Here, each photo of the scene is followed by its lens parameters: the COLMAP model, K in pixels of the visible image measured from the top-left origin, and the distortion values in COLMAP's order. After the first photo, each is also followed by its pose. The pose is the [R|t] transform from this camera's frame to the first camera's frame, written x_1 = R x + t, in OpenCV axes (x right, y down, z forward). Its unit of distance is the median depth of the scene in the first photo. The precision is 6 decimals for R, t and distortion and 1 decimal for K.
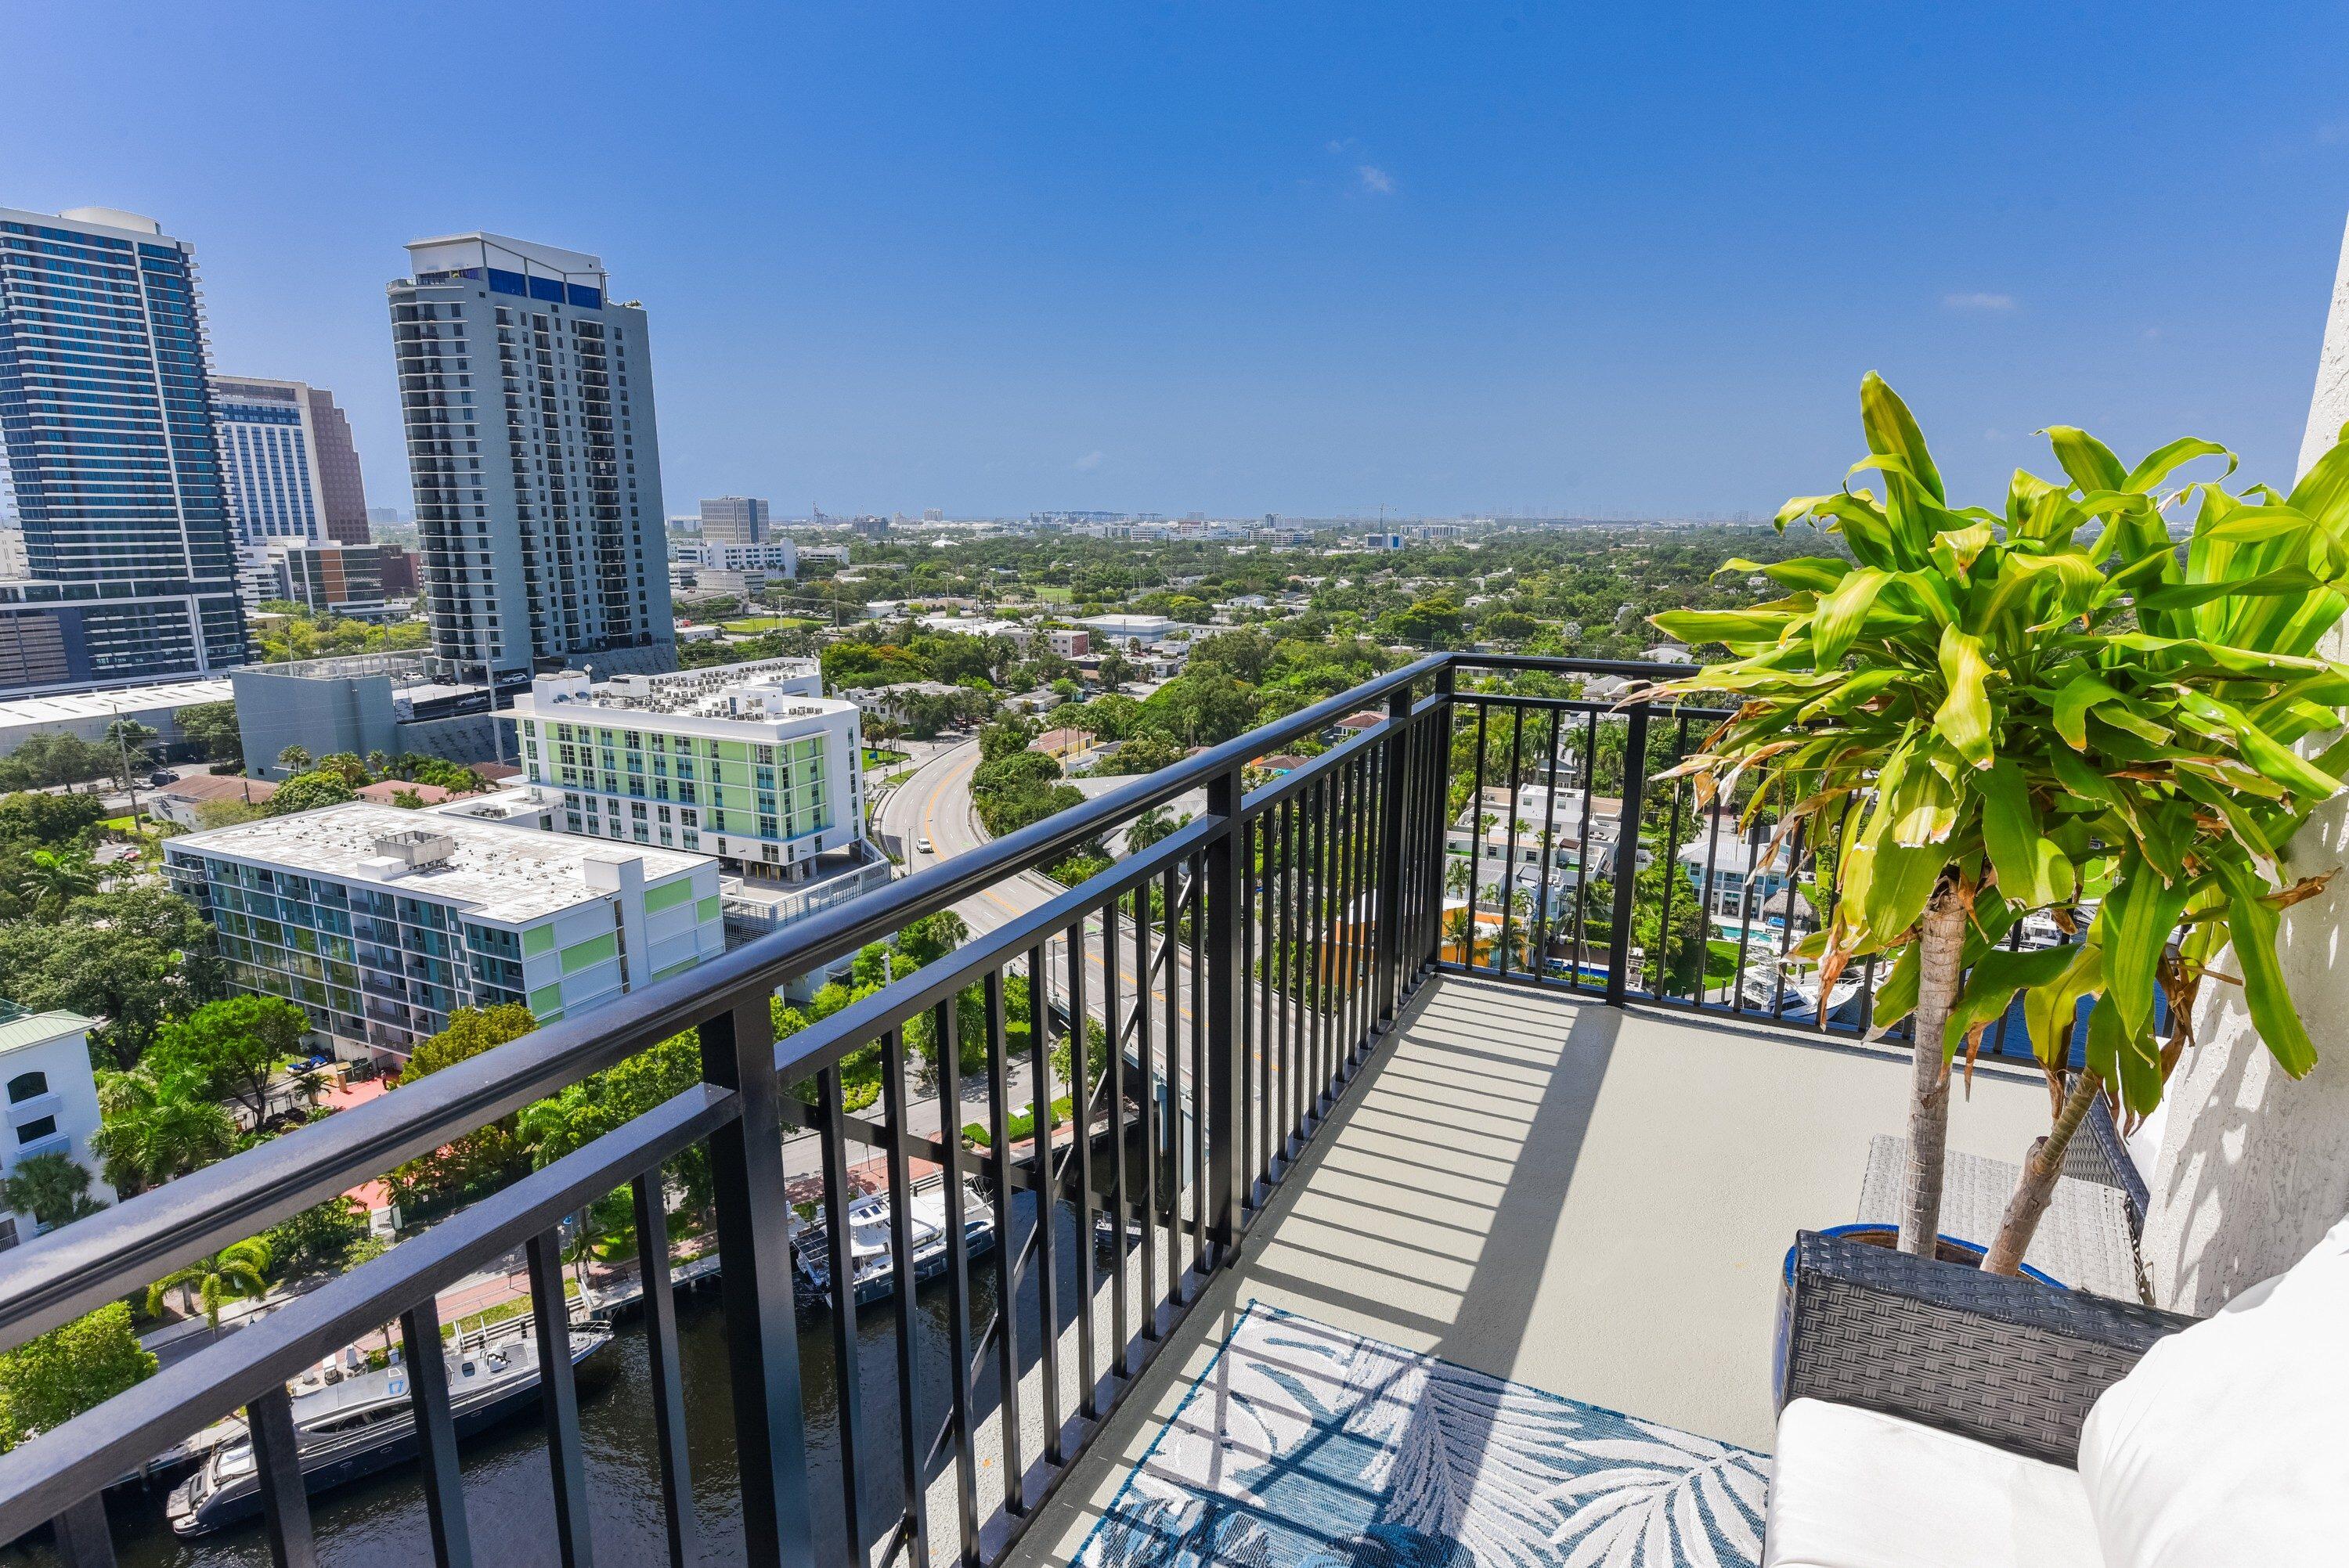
lens RADIAL K [[1243.5, 0, 1192.7], [0, 1243.5, 791.9], [0, 0, 1]] dist [0.005856, -0.002400]
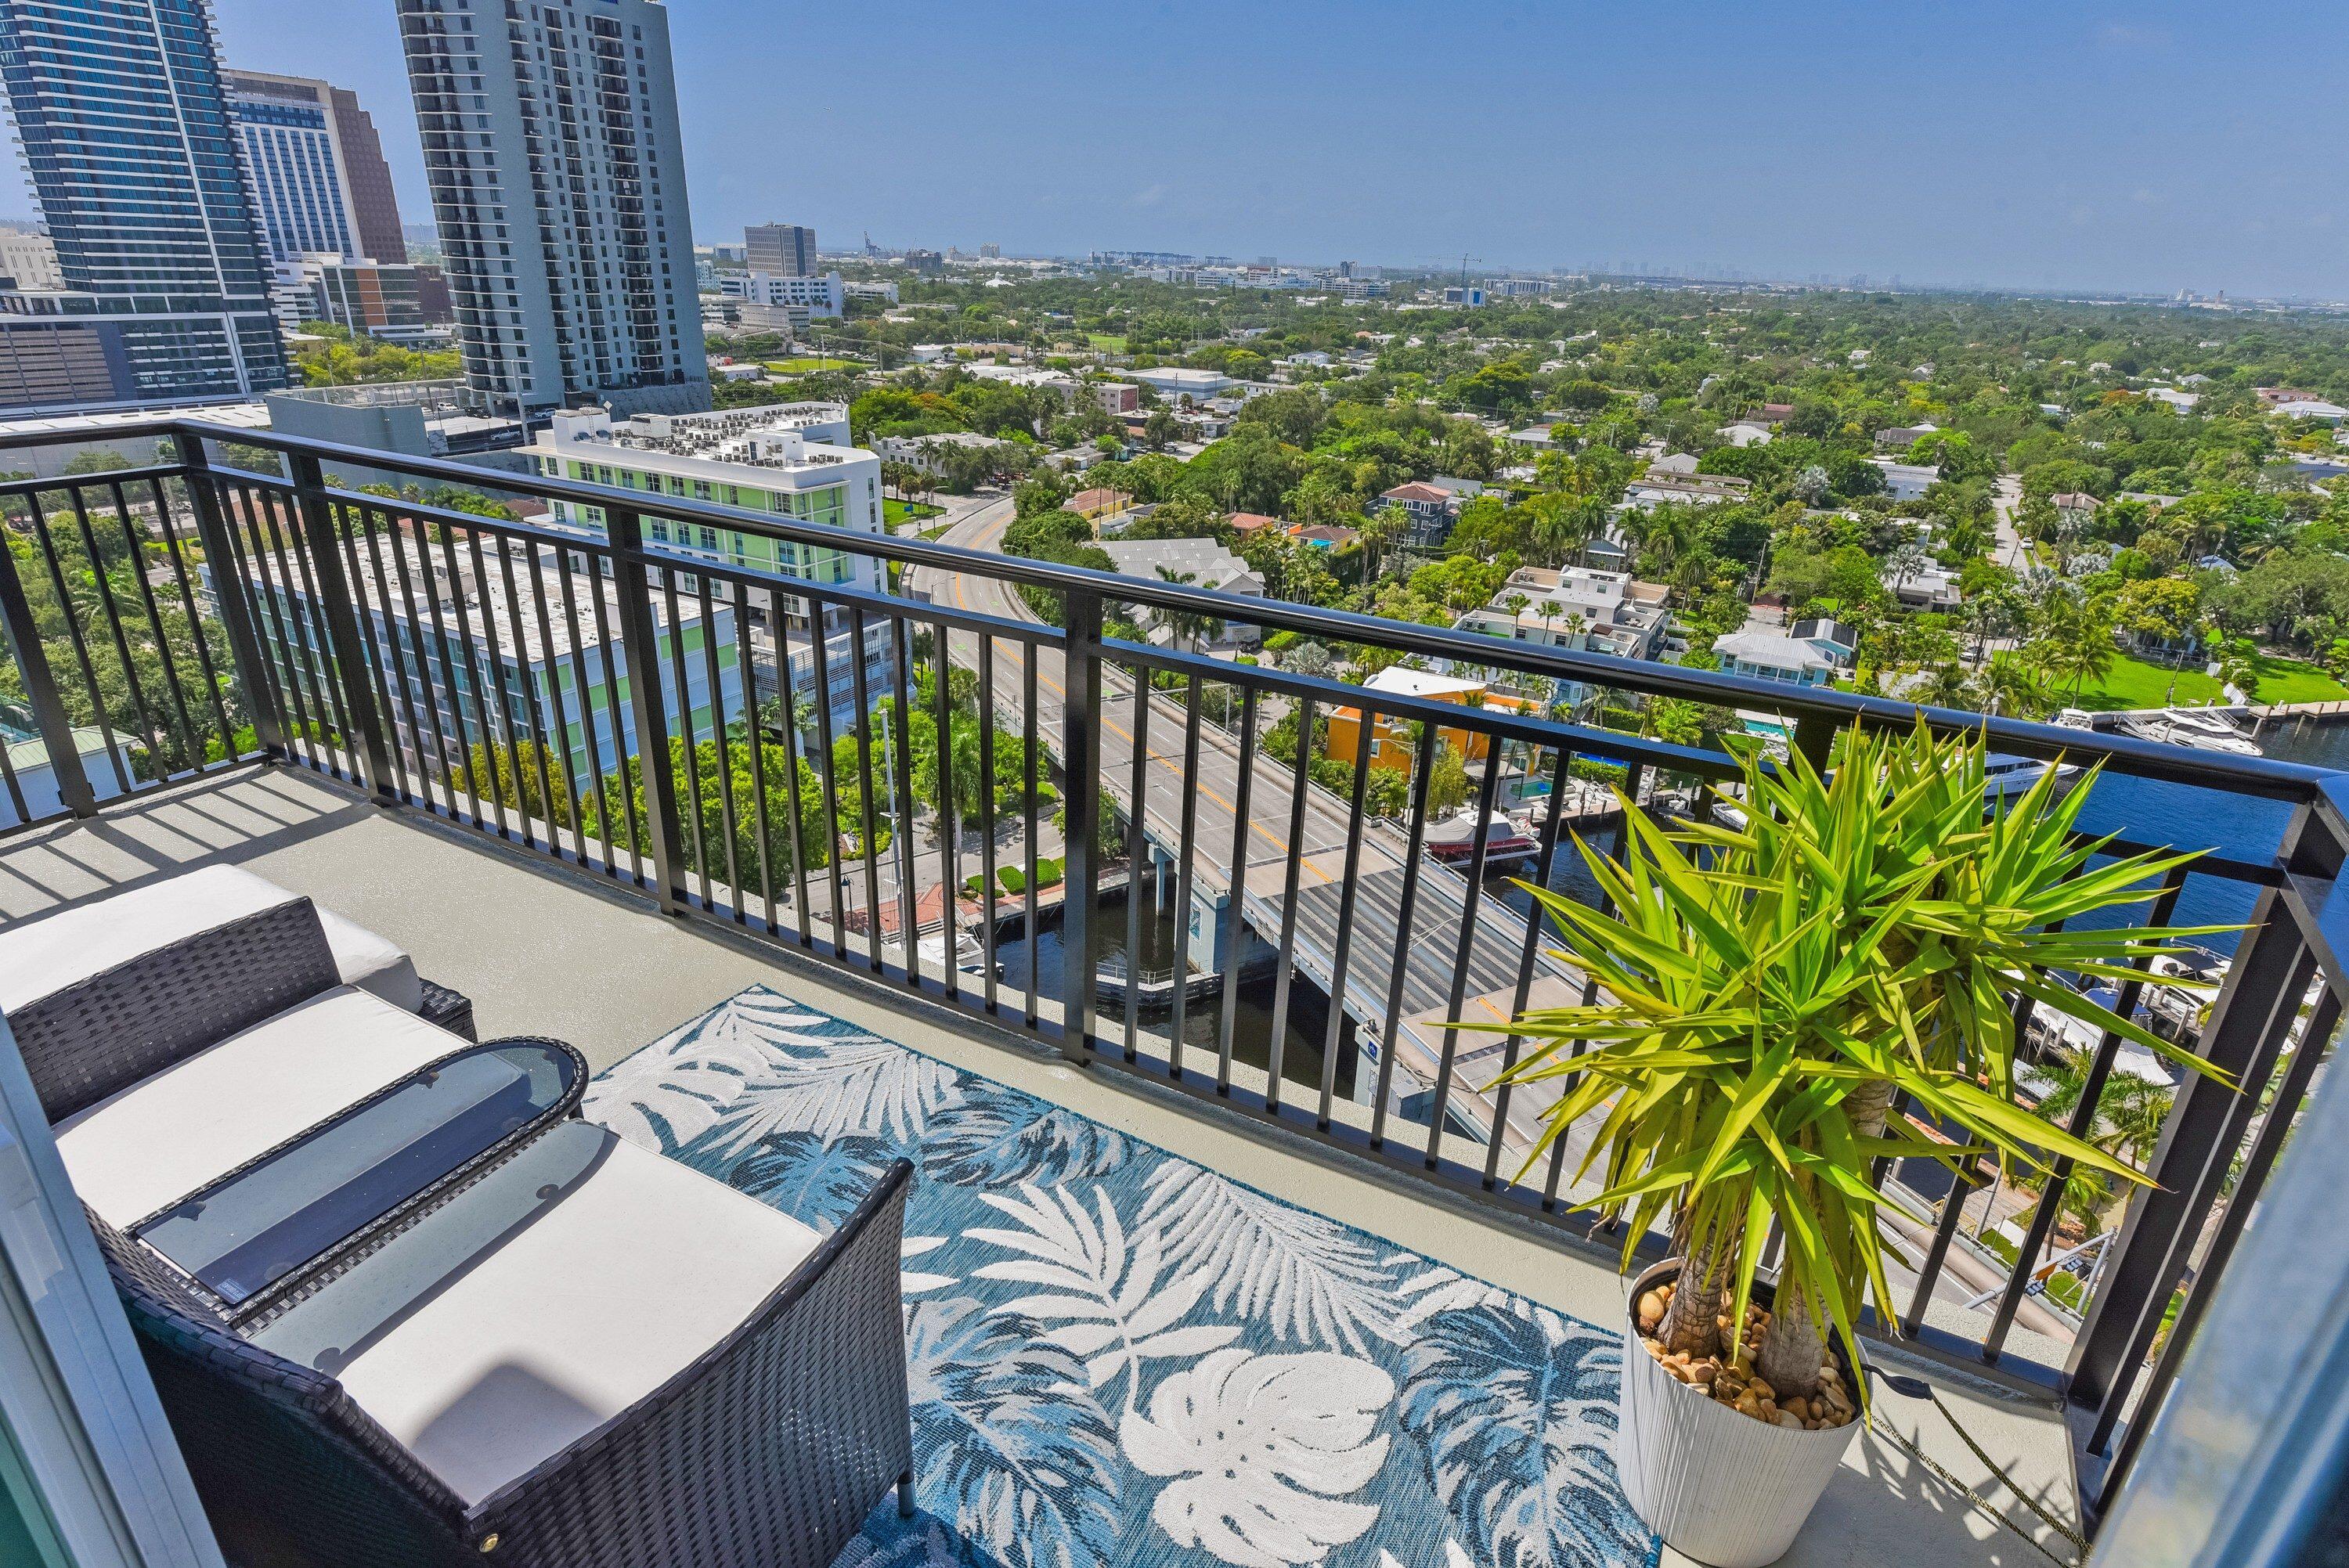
lens RADIAL K [[1243.5, 0, 1192.7], [0, 1243.5, 791.9], [0, 0, 1]] dist [0.005856, -0.002400]
pose [[0.998130, 0.048607, -0.037069, 0.012572], [-0.040932, 0.981832, 0.185285, -0.000465], [0.045401, -0.183421, 0.981985, 0.000357]]
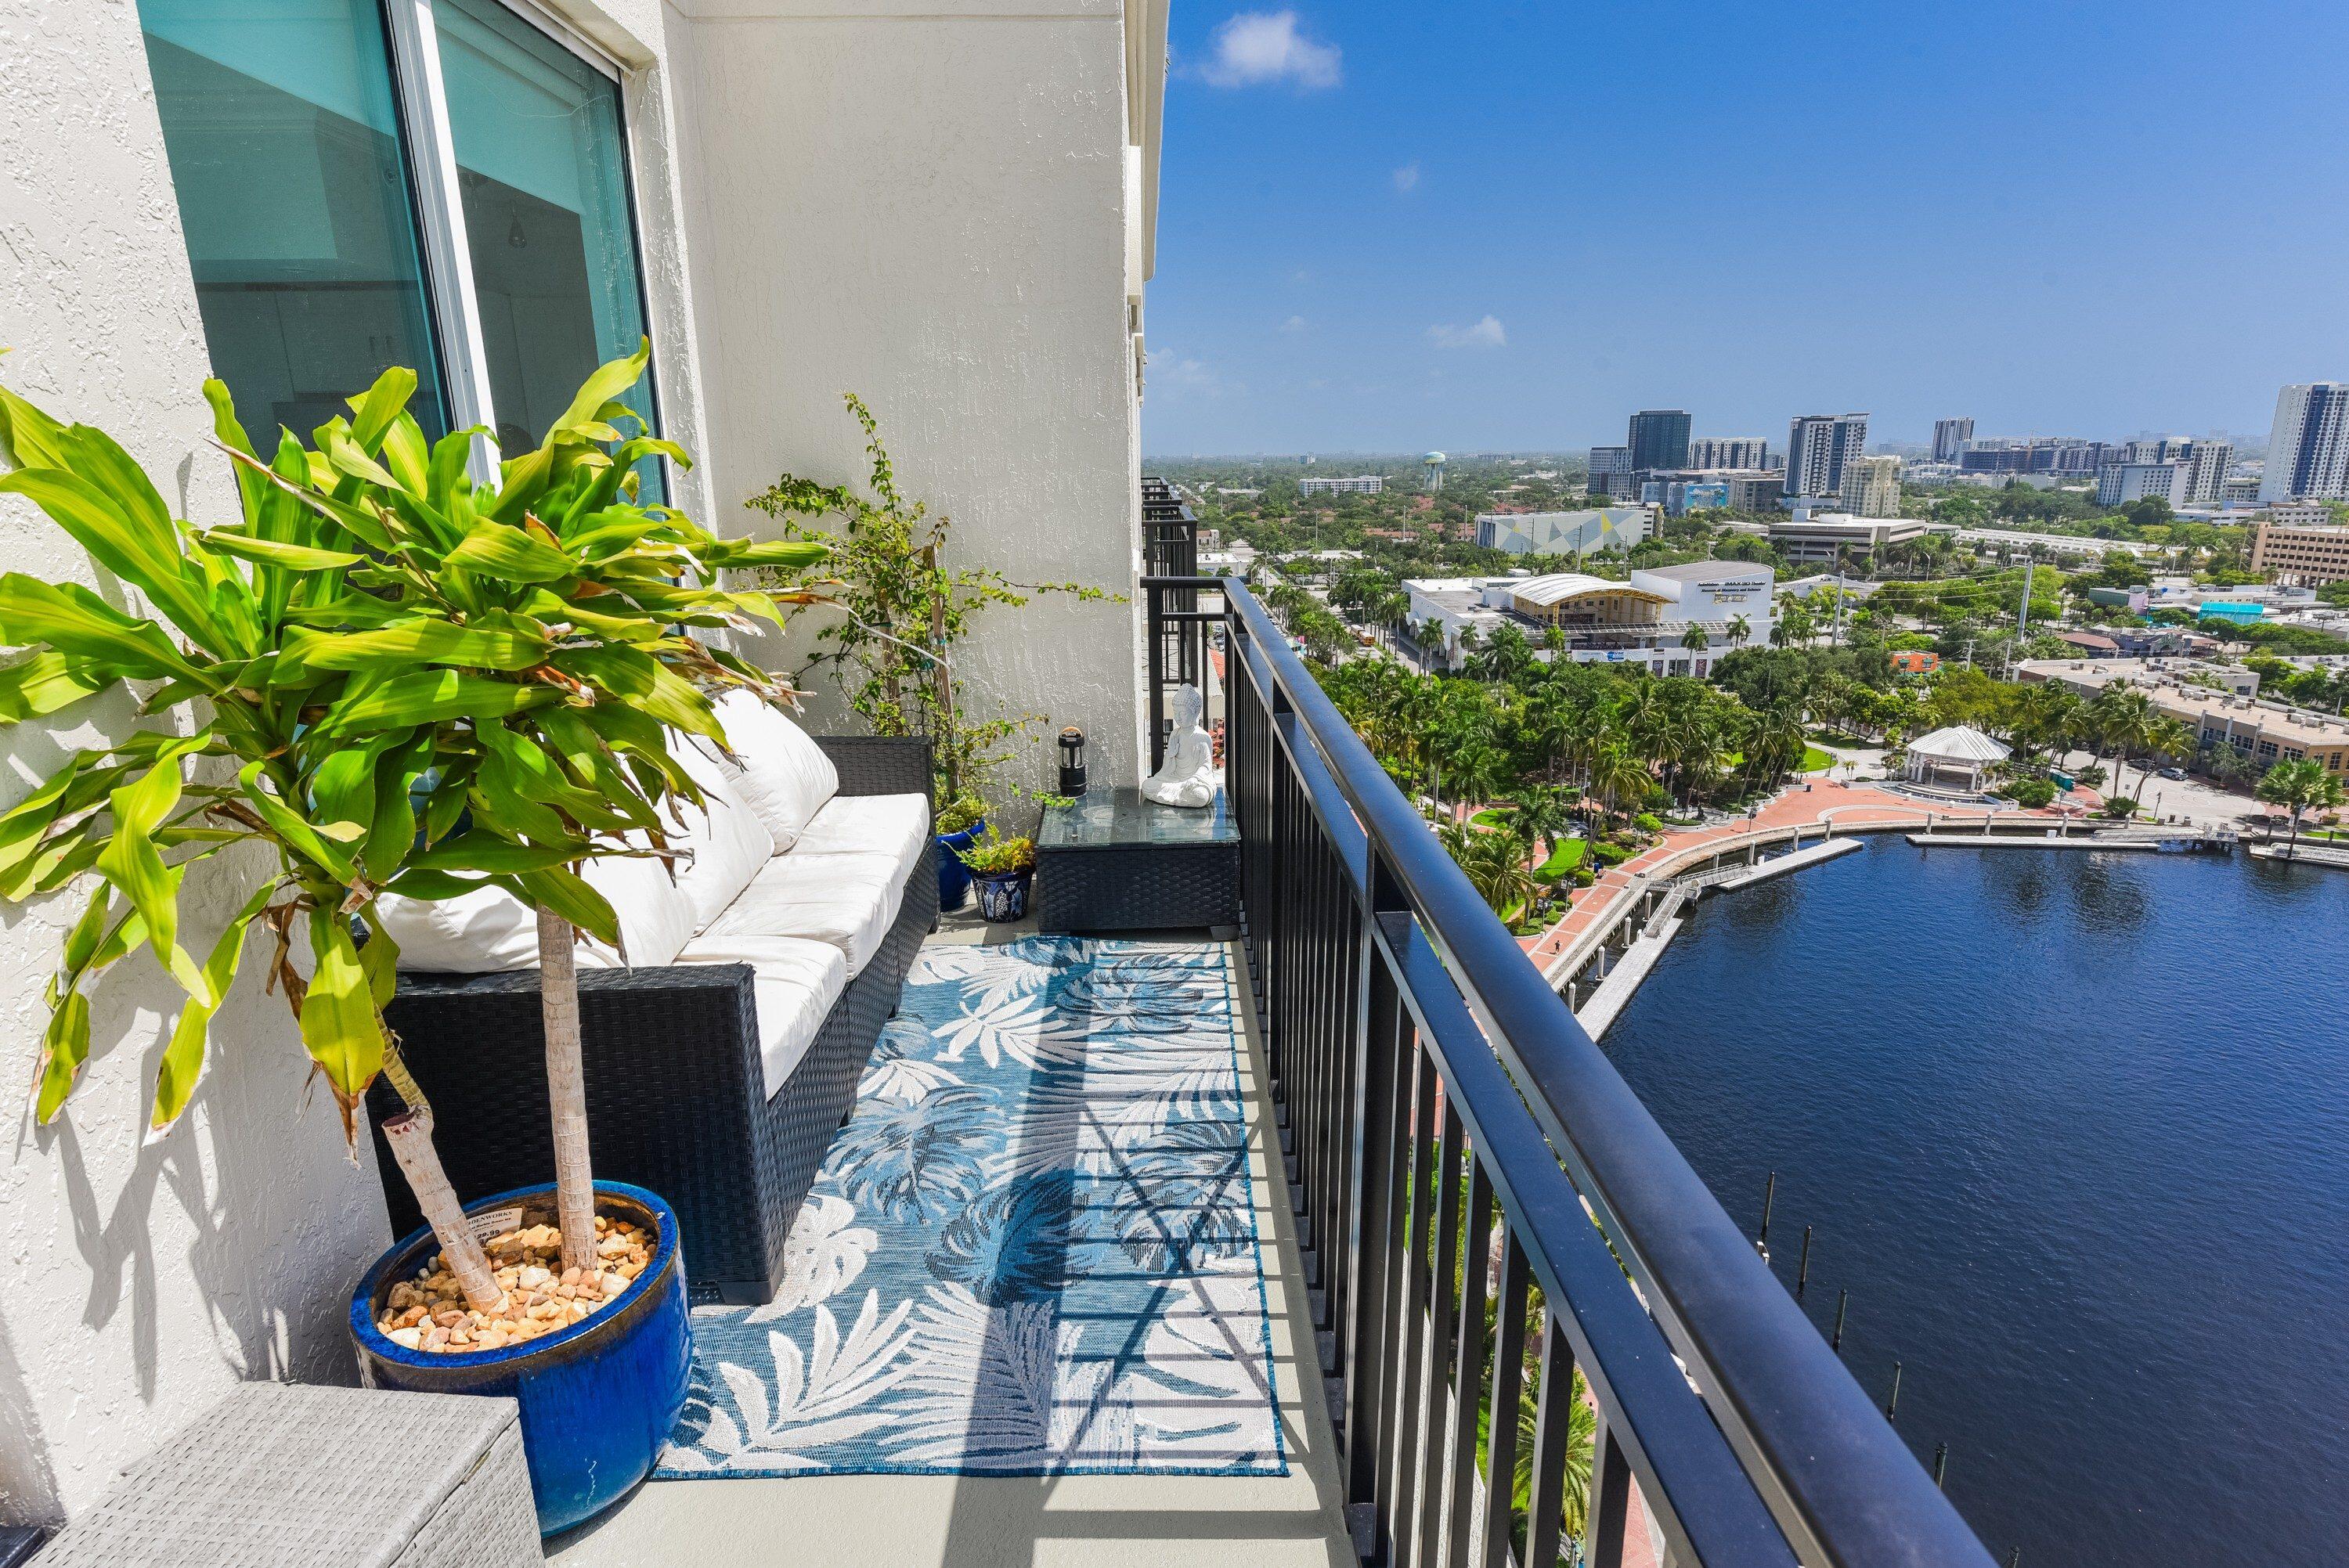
lens RADIAL K [[1243.5, 0, 1192.7], [0, 1243.5, 791.9], [0, 0, 1]] dist [0.005856, -0.002400]
pose [[-0.891085, 0.130467, -0.434679, 0.265415], [-0.086190, 0.891708, 0.444329, -0.215995], [0.445577, 0.433400, -0.783342, 0.968755]]
